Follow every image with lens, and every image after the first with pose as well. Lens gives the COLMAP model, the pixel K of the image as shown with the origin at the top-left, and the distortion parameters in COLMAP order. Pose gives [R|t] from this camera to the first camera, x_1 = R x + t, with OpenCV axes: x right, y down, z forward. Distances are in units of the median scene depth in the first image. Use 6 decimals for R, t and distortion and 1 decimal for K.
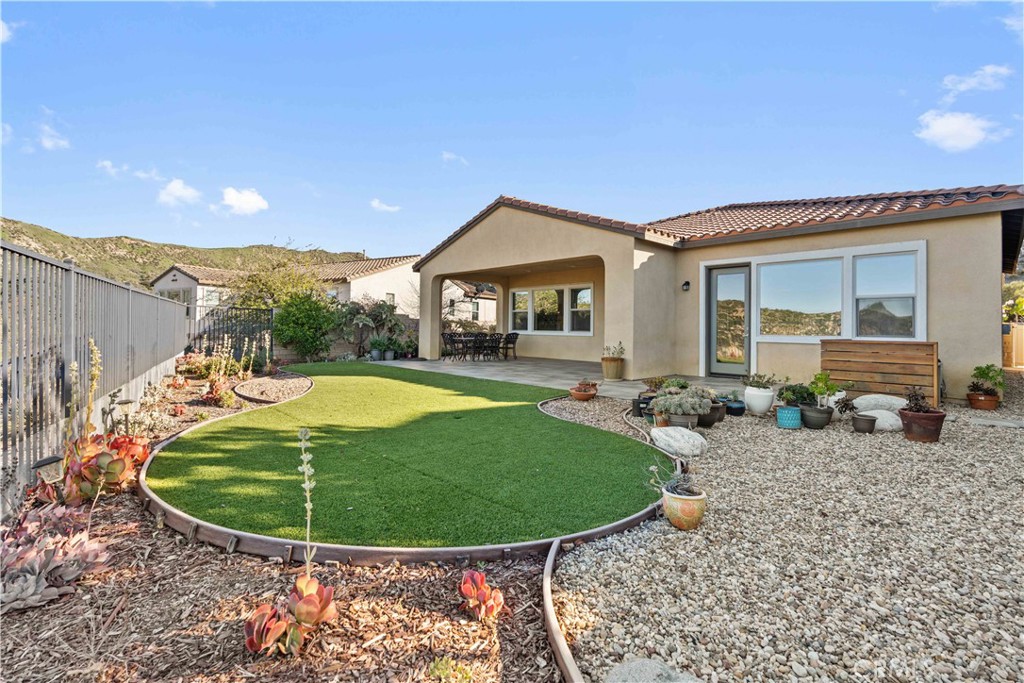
lens RADIAL K [[477.4, 0, 514.8], [0, 477.4, 324.3], [0, 0, 1]] dist [-0.001640, -0.000271]
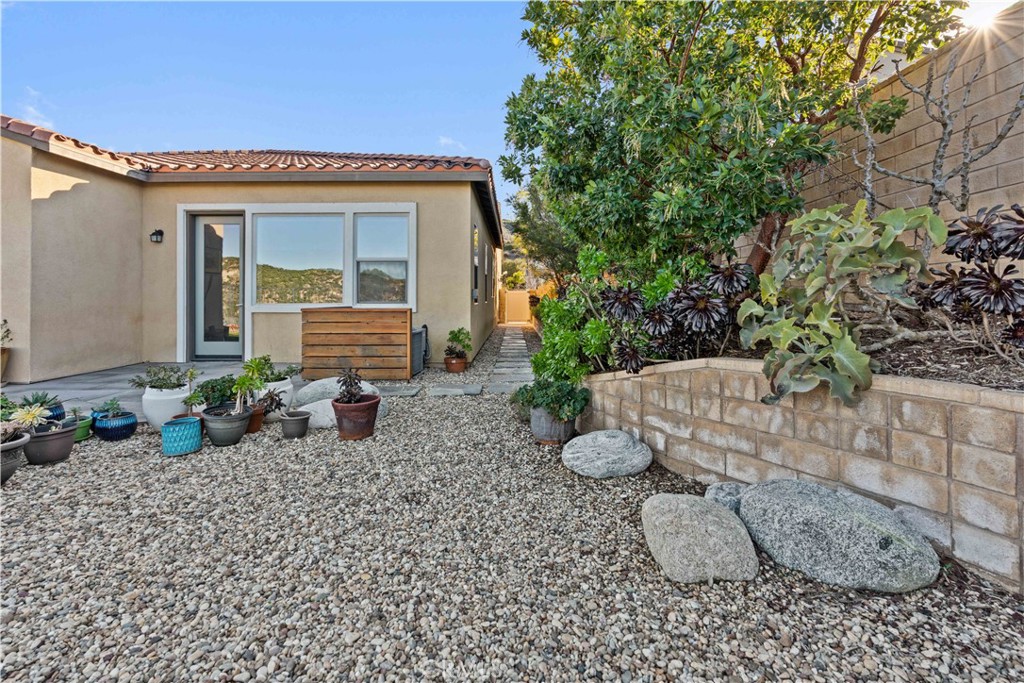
lens RADIAL K [[487.4, 0, 511.7], [0, 487.4, 295.6], [0, 0, 1]] dist [-0.000619, -0.000103]
pose [[0.702280, -0.010255, 0.711827, 0.265401], [0.003945, 0.999937, 0.010513, 0.002918], [-0.711890, -0.004575, 0.702276, 0.147935]]
